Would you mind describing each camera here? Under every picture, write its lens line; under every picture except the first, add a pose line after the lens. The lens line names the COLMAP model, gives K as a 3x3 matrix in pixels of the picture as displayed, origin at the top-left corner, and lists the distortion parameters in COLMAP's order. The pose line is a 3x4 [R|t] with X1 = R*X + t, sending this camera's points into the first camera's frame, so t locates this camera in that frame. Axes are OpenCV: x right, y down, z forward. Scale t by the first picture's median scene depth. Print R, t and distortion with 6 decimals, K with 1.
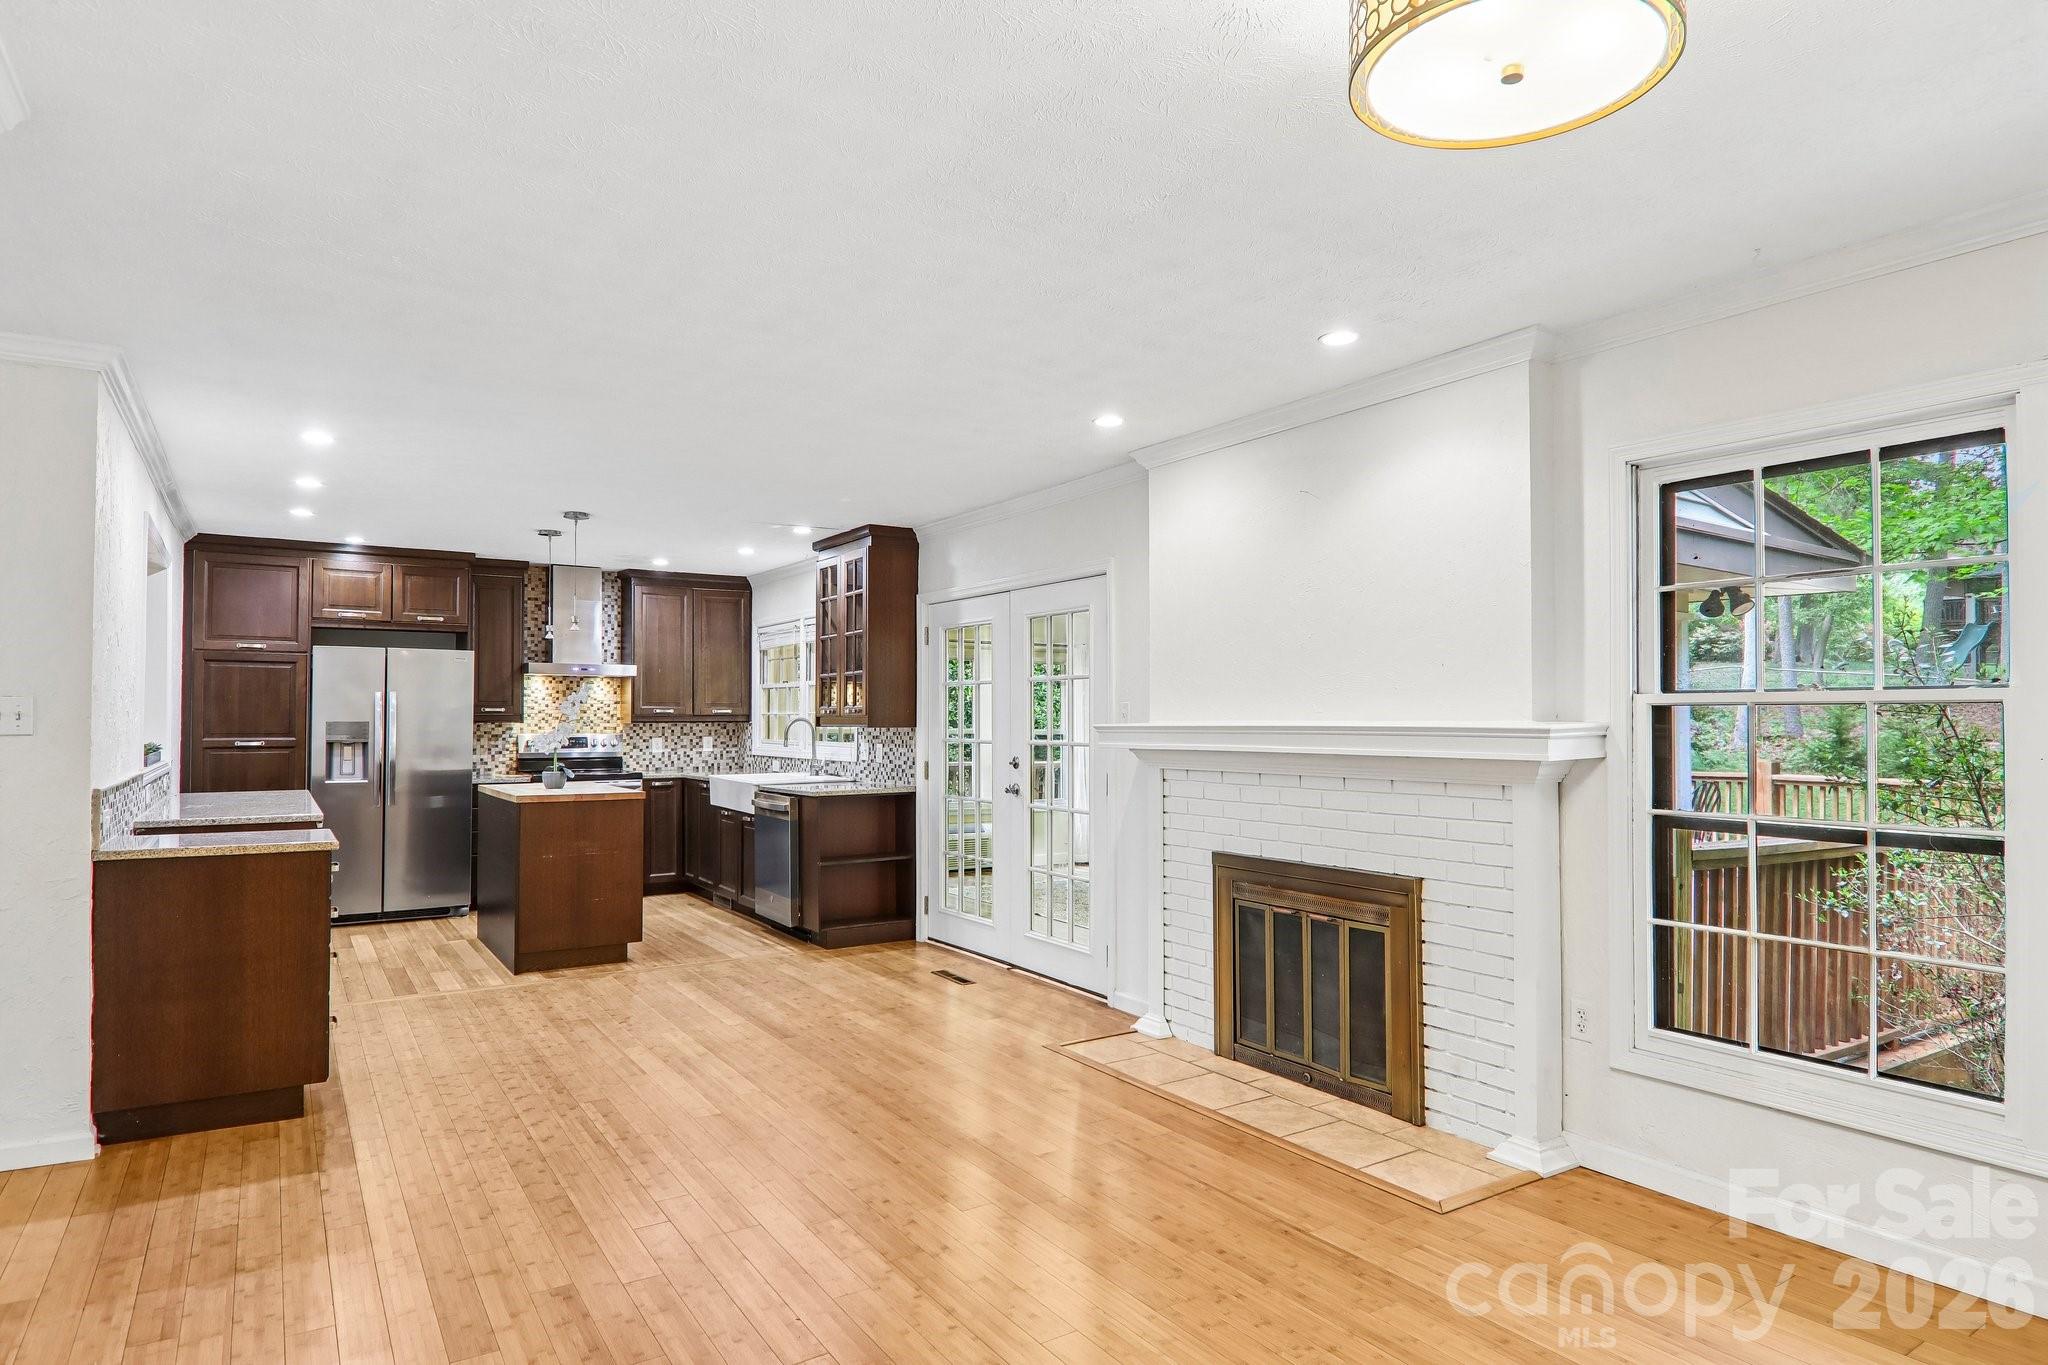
lens RADIAL K [[1169.0, 0, 1013.9], [0, 1169.0, 697.4], [0, 0, 1]] dist [0.000149, -0.019500]
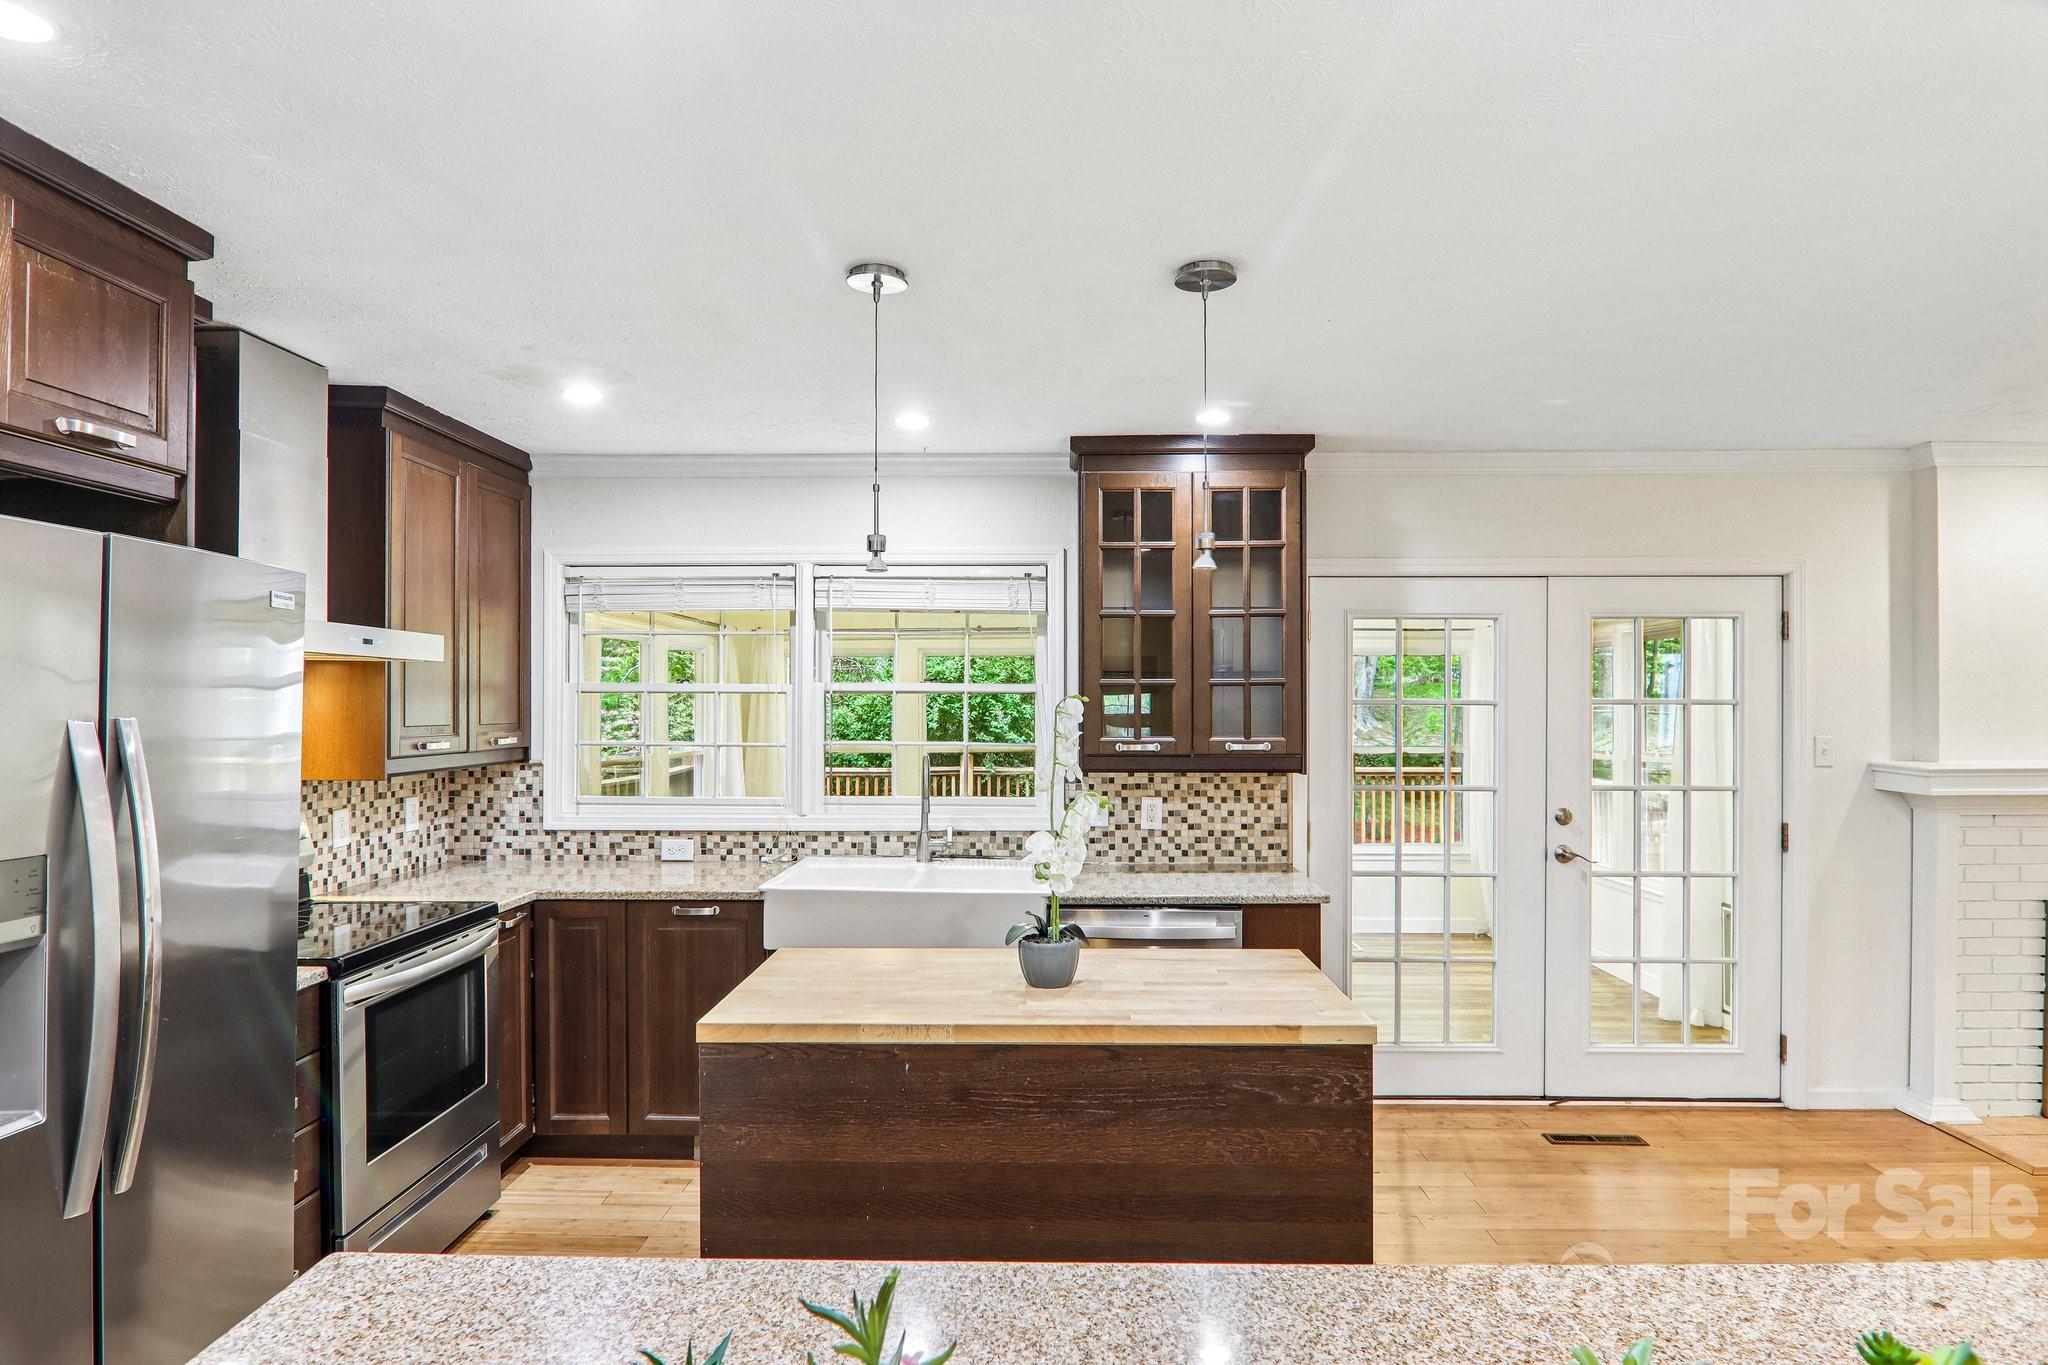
lens RADIAL K [[1144.2, 0, 1024.7], [0, 1144.2, 697.2], [0, 0, 1]] dist [-0.000894, -0.016092]
pose [[0.559233, 0.003256, 0.829004, -0.672214], [-0.015574, 0.999857, 0.006579, -0.015136], [-0.828864, -0.016590, 0.559204, 0.772010]]
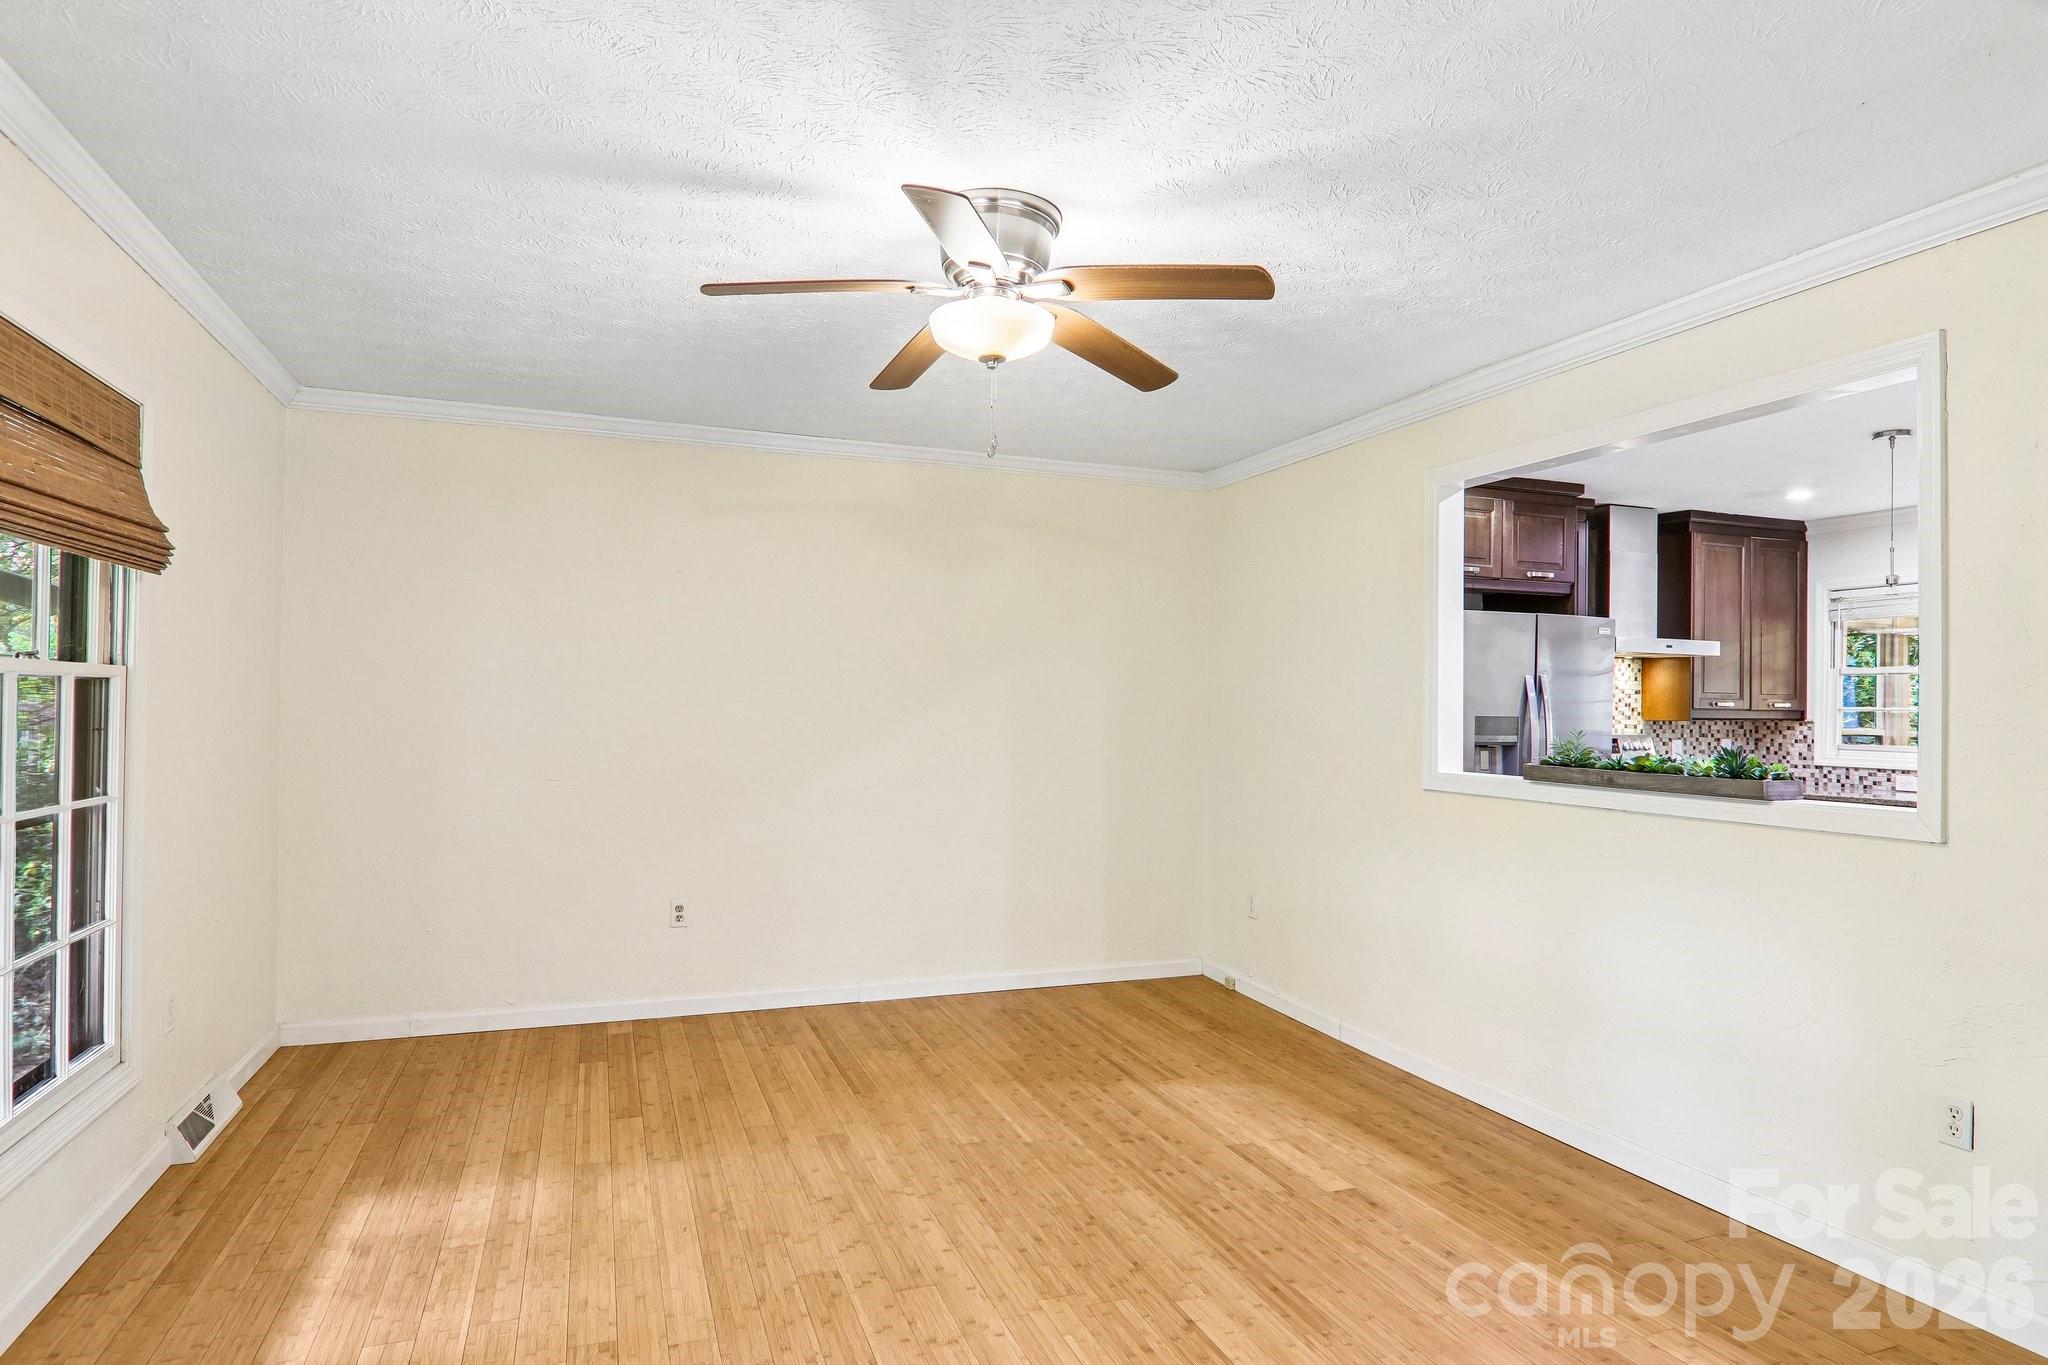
lens RADIAL K [[1144.2, 0, 1024.7], [0, 1144.2, 697.2], [0, 0, 1]] dist [-0.000894, -0.016092]
pose [[0.980441, 0.009164, -0.196600, -0.760995], [-0.006901, 0.999902, 0.012195, 0.001826], [0.196693, -0.010600, 0.980408, 0.274437]]
